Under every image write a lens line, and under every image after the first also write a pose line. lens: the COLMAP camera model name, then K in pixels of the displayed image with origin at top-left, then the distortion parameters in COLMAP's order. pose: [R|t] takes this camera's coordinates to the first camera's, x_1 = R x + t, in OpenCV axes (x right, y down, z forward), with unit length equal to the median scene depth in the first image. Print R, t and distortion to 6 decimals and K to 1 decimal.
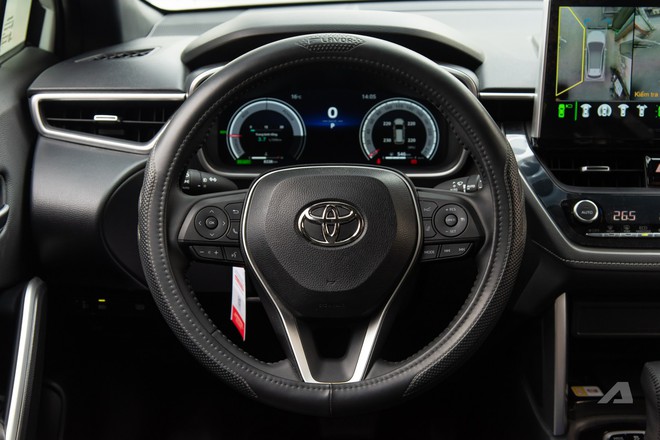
lens RADIAL K [[1023.2, 0, 329.9], [0, 1023.2, 221.2], [0, 0, 1]] dist [-0.019134, 0.000000]
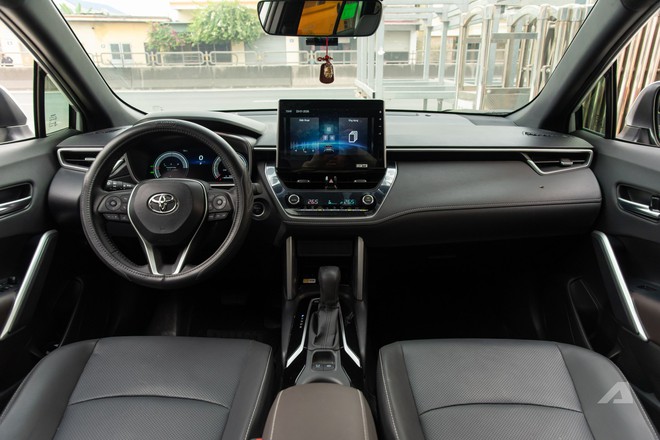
lens RADIAL K [[442.3, 0, 330.2], [0, 442.3, 217.2], [0, 0, 1]] dist [0.002969, -0.000254]
pose [[0.999991, 0.000078, 0.004315, 0.350004], [-0.000065, 0.999995, -0.003004, 0.034068], [-0.004316, 0.003004, 0.999986, 0.031027]]
